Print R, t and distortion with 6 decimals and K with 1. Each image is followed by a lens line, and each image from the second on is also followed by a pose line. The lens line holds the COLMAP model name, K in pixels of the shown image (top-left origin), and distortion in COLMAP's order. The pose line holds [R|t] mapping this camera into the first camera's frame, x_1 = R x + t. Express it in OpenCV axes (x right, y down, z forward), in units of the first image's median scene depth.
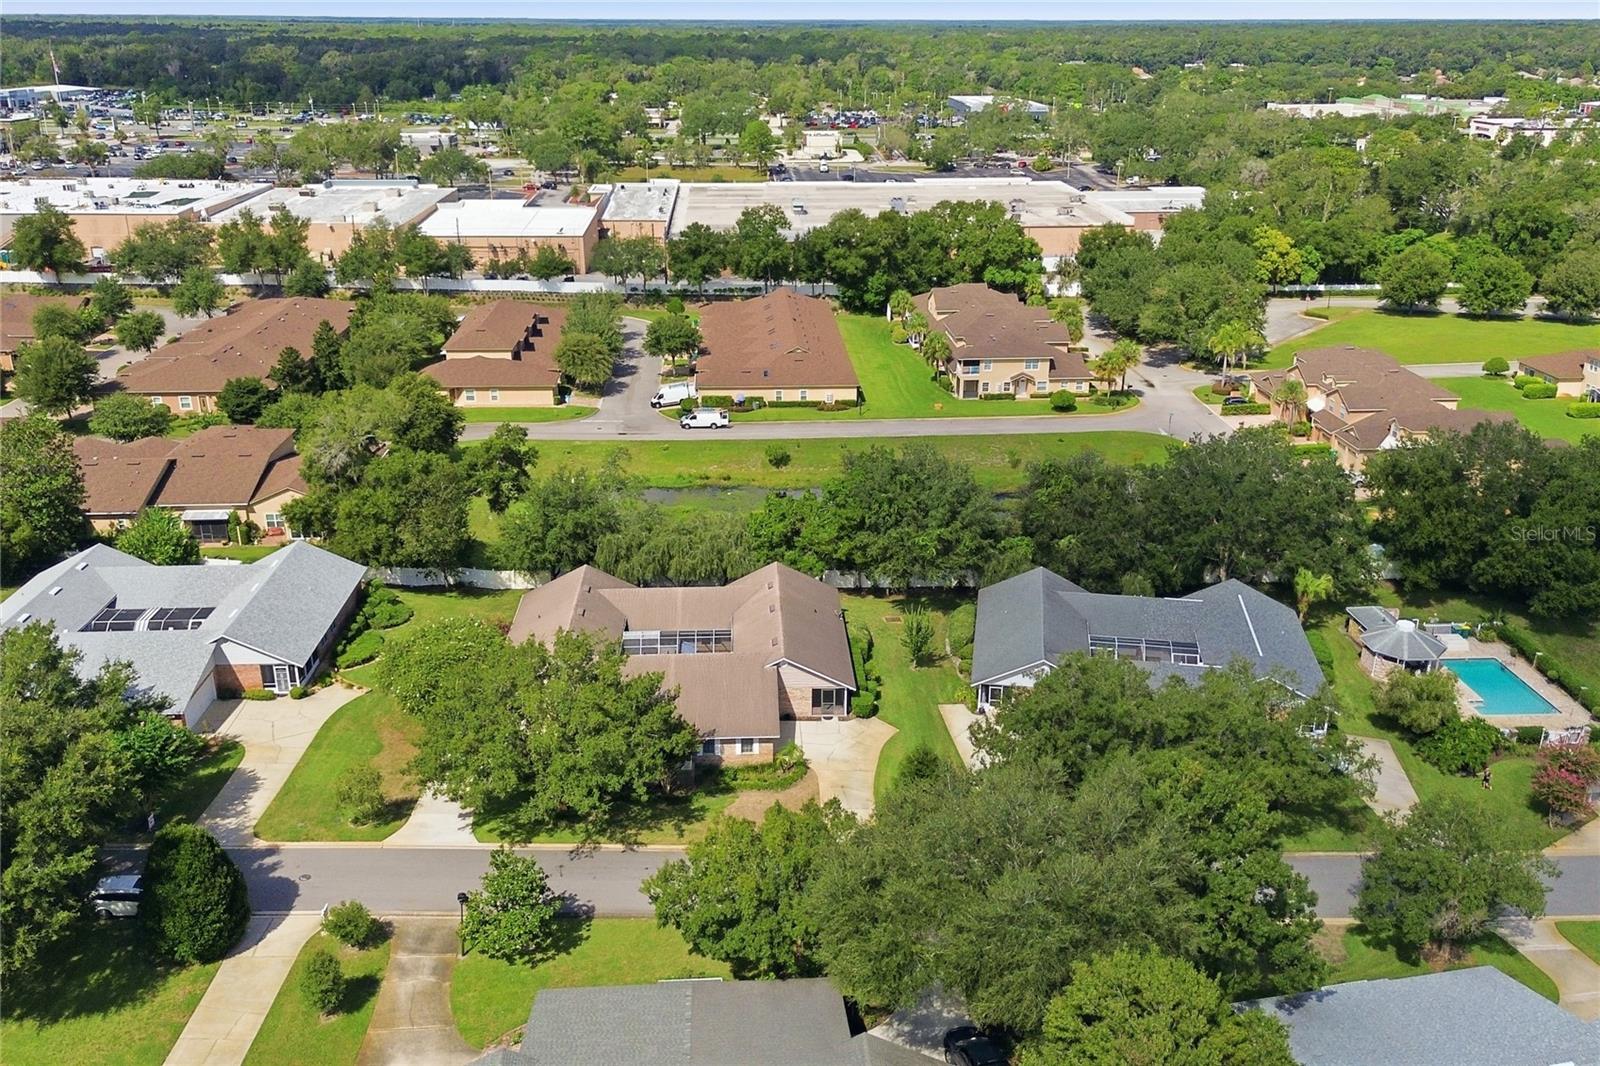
lens RADIAL K [[1370.9, 0, 800.0], [0, 1370.9, 533.0], [0, 0, 1]] dist [0.063679, -0.001958]
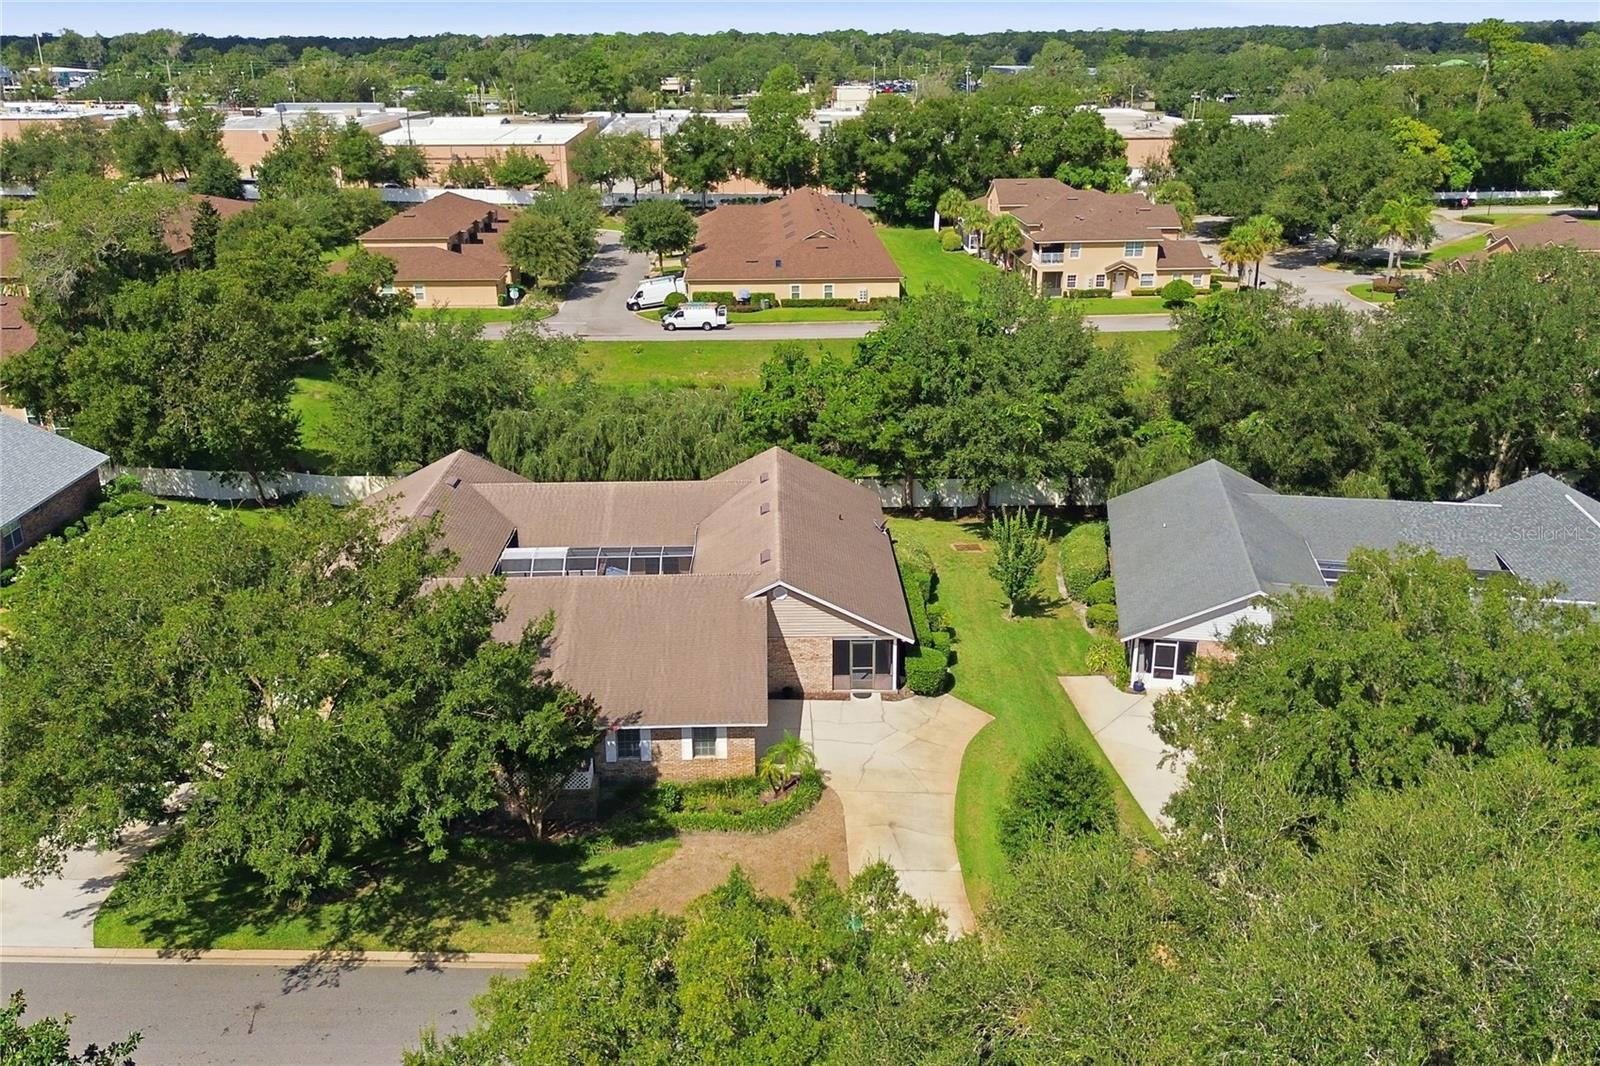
lens RADIAL K [[1385.4, 0, 779.4], [0, 1385.4, 504.2], [0, 0, 1]] dist [0.042043, -0.012605]
pose [[0.999228, -0.003097, -0.039153, 0.007459], [0.001718, 0.999379, -0.035208, 0.063048], [0.039237, 0.035113, 0.998613, 0.360698]]
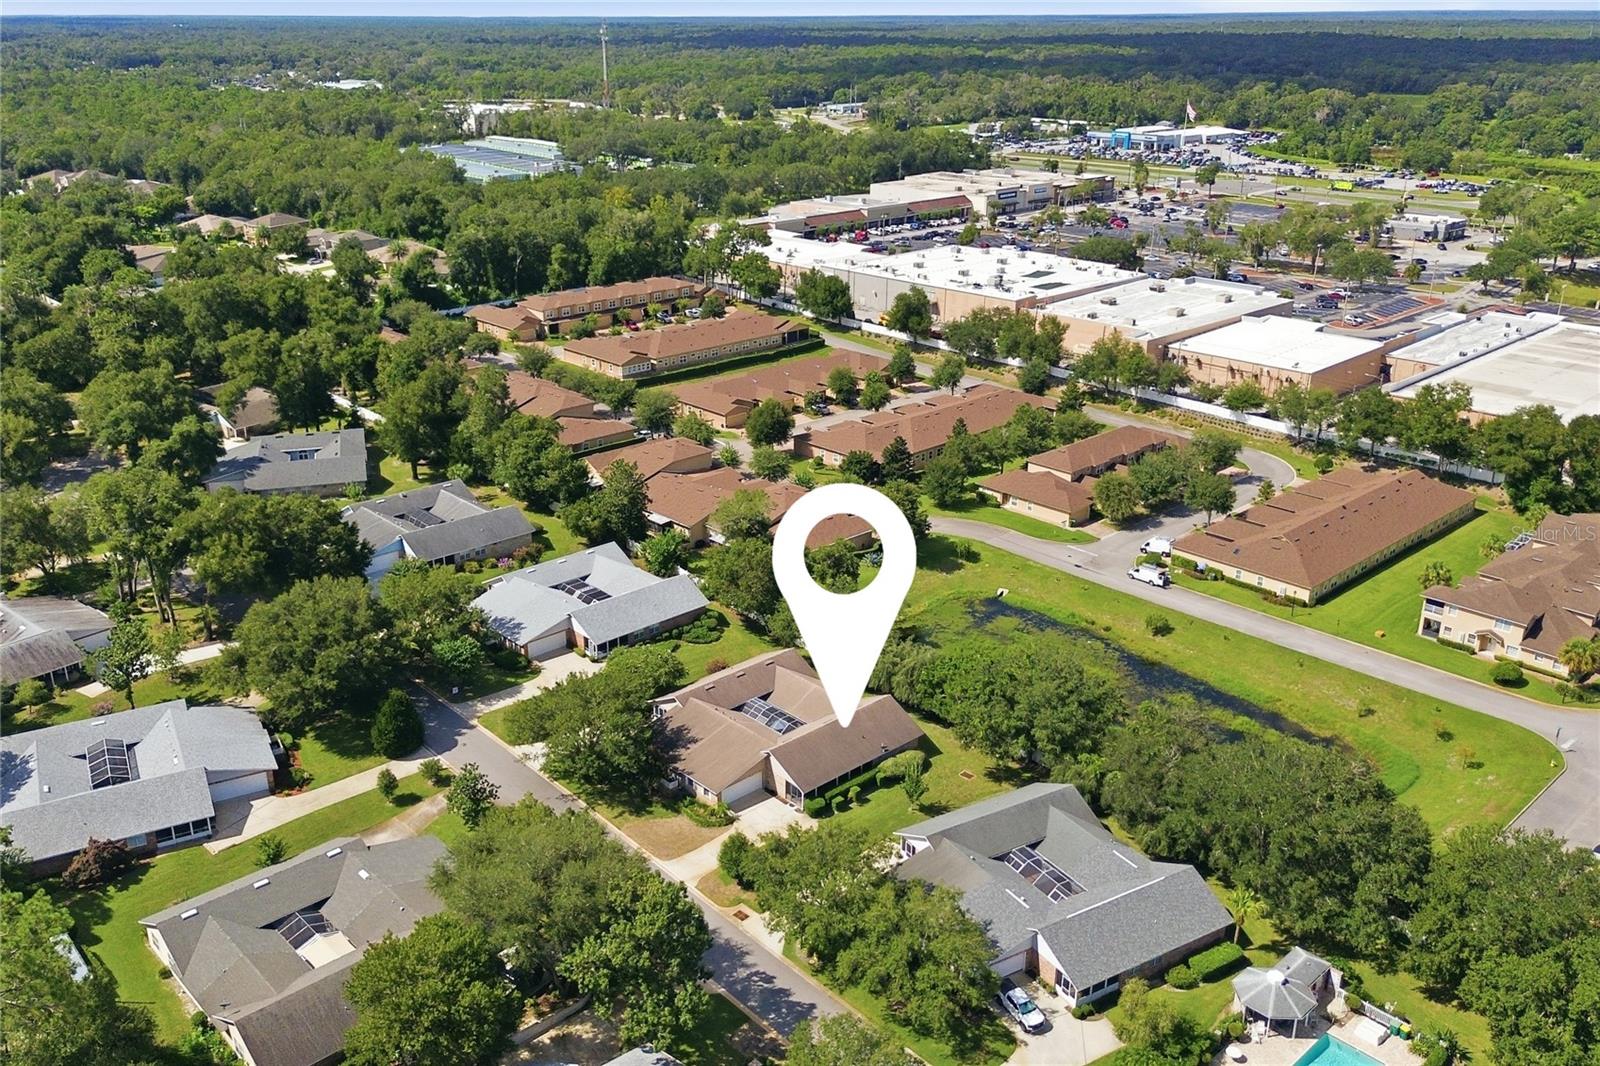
lens RADIAL K [[1370.9, 0, 800.0], [0, 1370.9, 533.0], [0, 0, 1]] dist [0.063679, -0.001958]
pose [[0.648393, 0.281365, -0.707404, 0.771600], [-0.276579, 0.952768, 0.125449, -0.253699], [0.709289, 0.114313, 0.695588, -0.022337]]
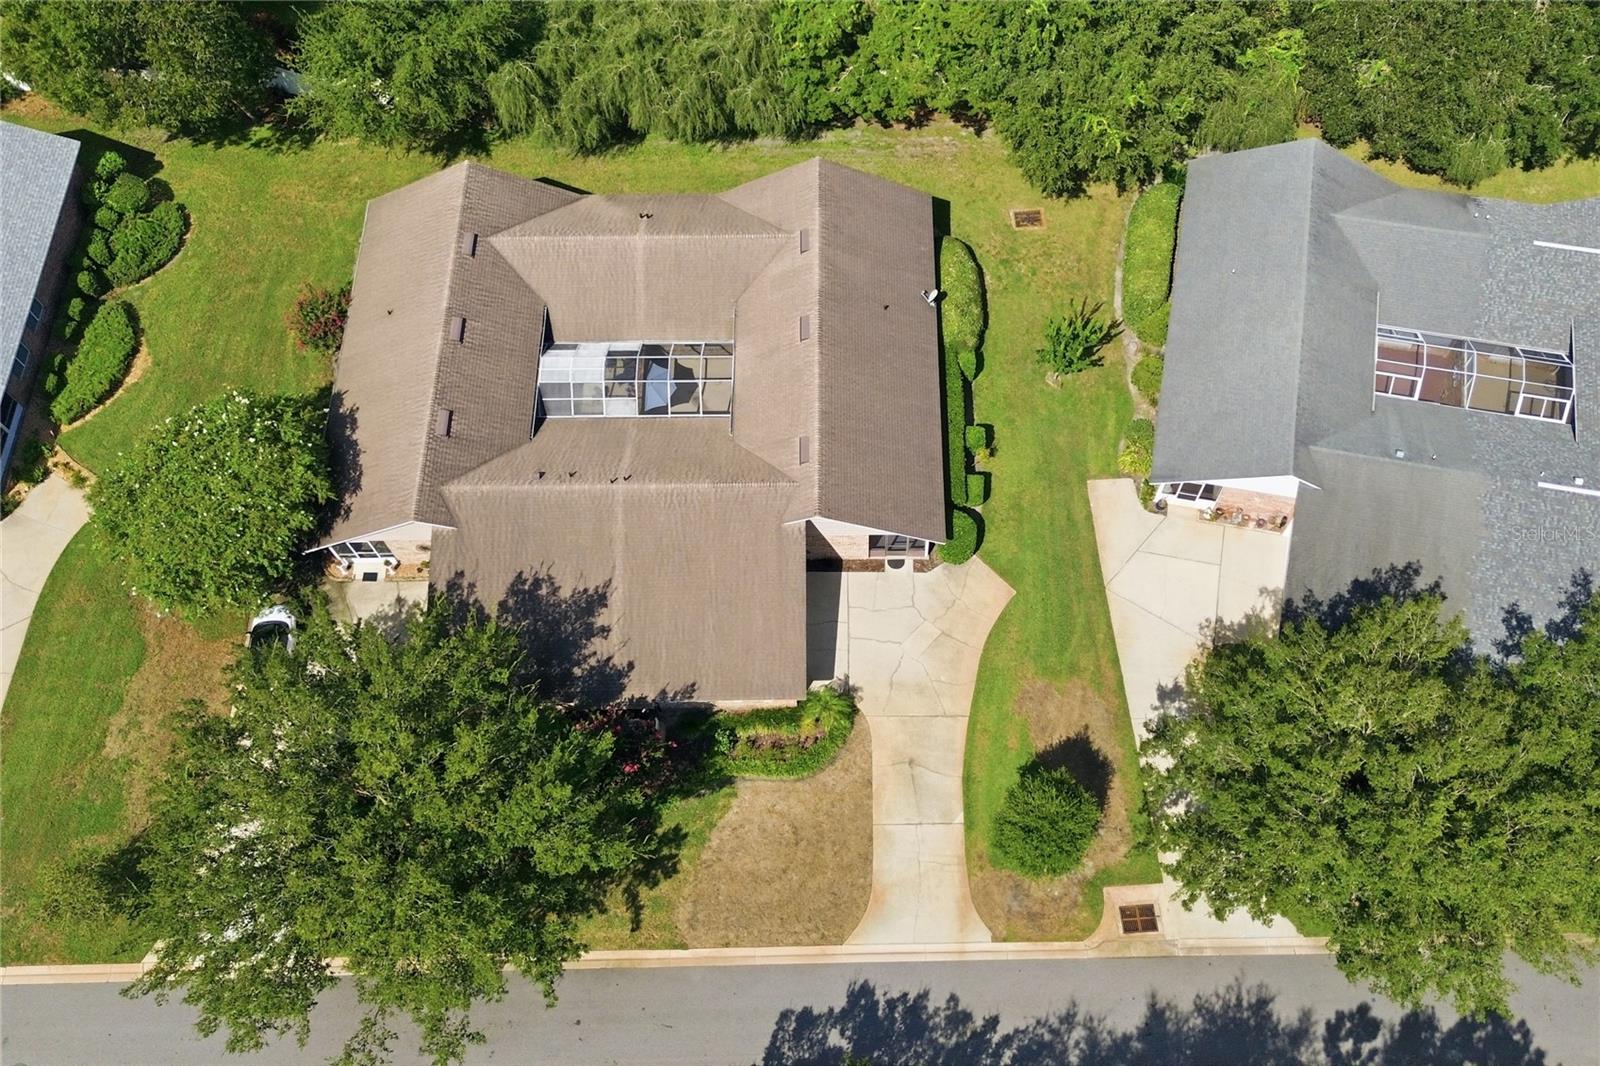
lens RADIAL K [[1370.9, 0, 800.0], [0, 1370.9, 533.0], [0, 0, 1]] dist [0.063679, -0.001958]
pose [[0.997986, 0.025649, -0.058024, 0.010494], [0.019719, 0.743901, 0.667999, -0.210342], [0.060298, -0.667798, 0.741897, 0.457544]]
